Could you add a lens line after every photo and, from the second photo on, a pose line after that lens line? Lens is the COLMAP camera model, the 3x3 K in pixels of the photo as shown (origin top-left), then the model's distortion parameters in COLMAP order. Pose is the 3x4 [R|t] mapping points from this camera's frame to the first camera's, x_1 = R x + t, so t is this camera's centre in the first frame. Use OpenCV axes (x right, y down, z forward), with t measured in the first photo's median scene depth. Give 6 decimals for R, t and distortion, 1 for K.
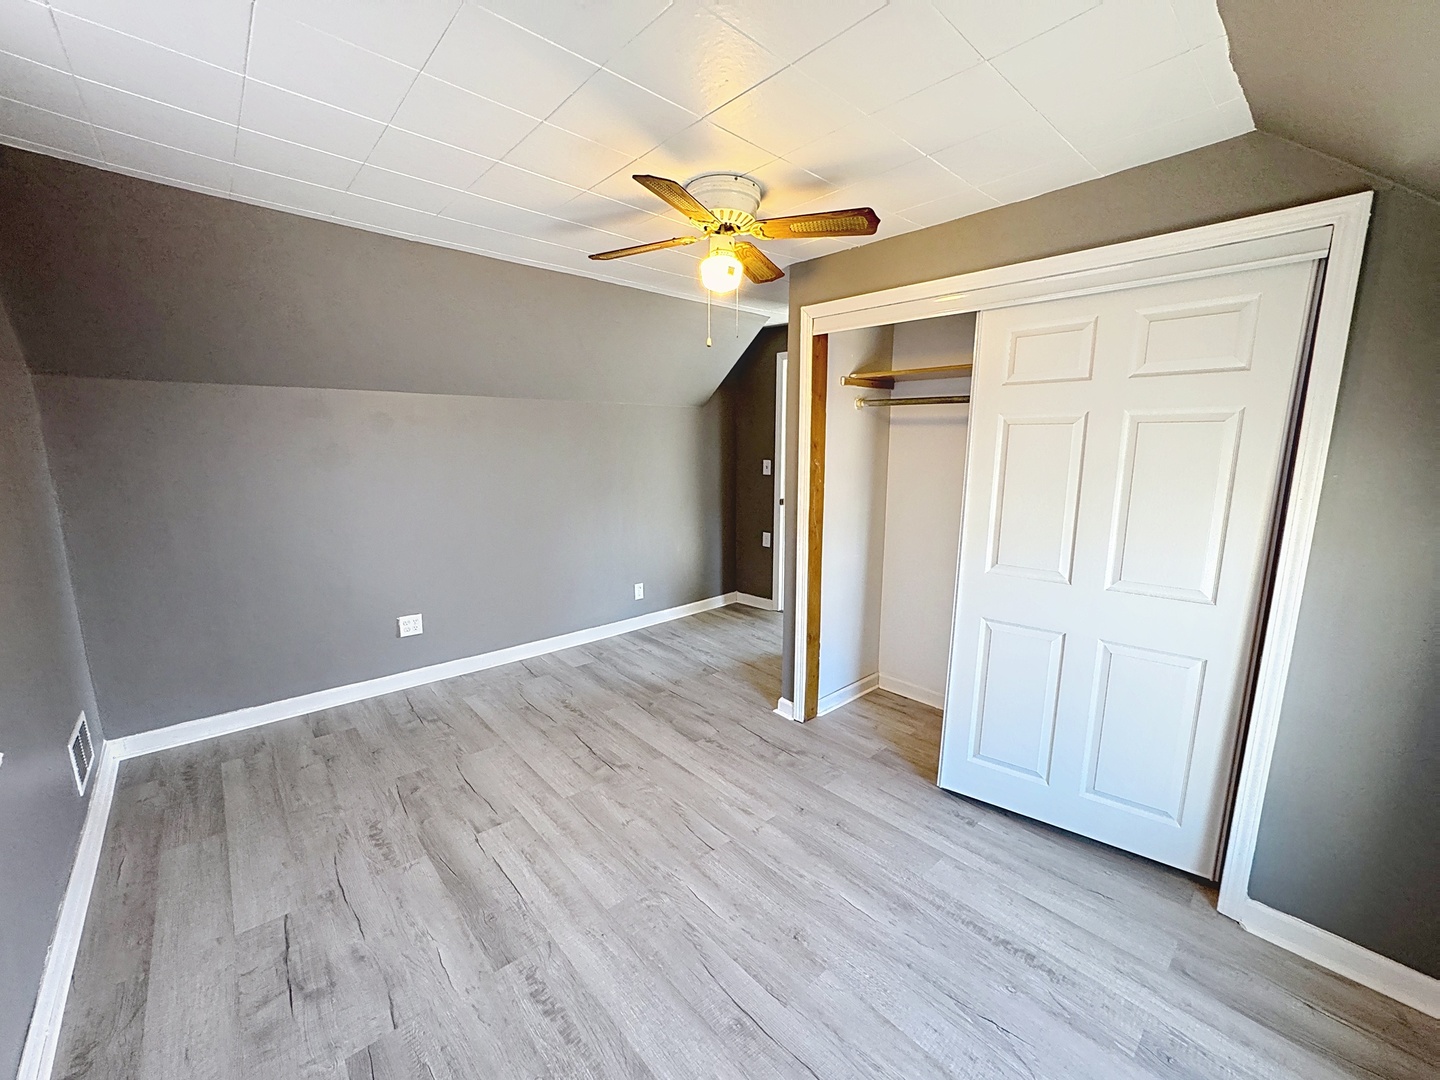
lens RADIAL K [[584.9, 0, 719.3], [0, 584.9, 541.9], [0, 0, 1]] dist [-0.042033, 0.019527]
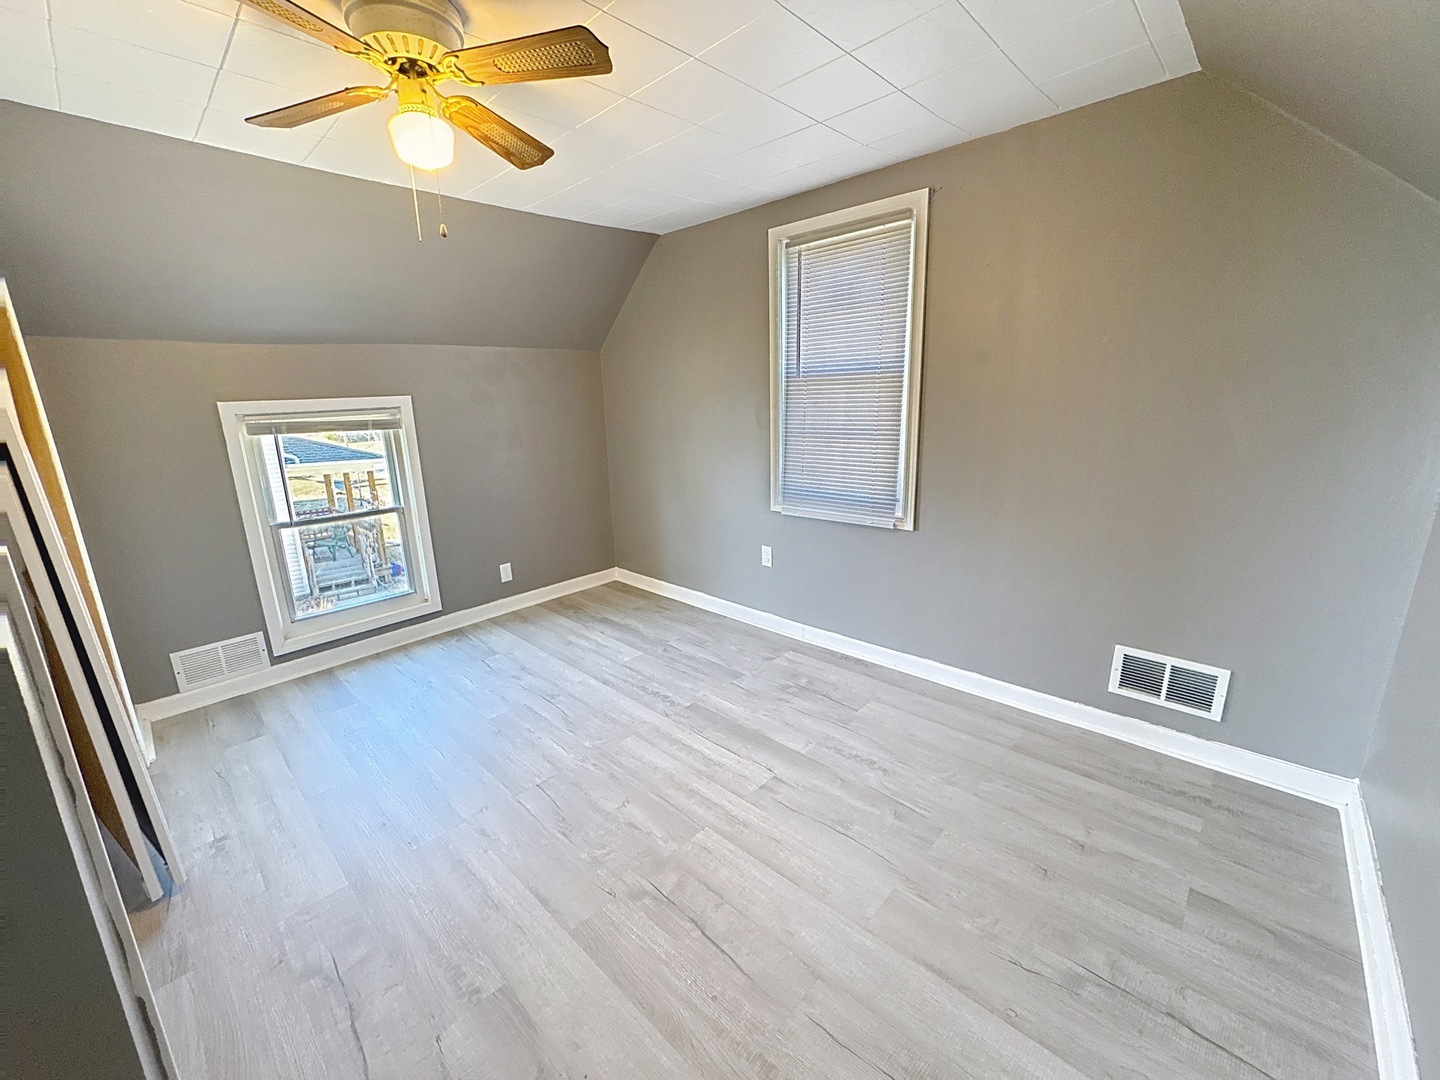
lens RADIAL K [[584.9, 0, 719.3], [0, 584.9, 541.9], [0, 0, 1]] dist [-0.042033, 0.019527]
pose [[-0.997573, 0.036195, -0.059481, -0.281264], [0.008753, 0.912680, 0.408581, -0.270308], [0.069075, 0.407069, -0.910782, 1.748284]]
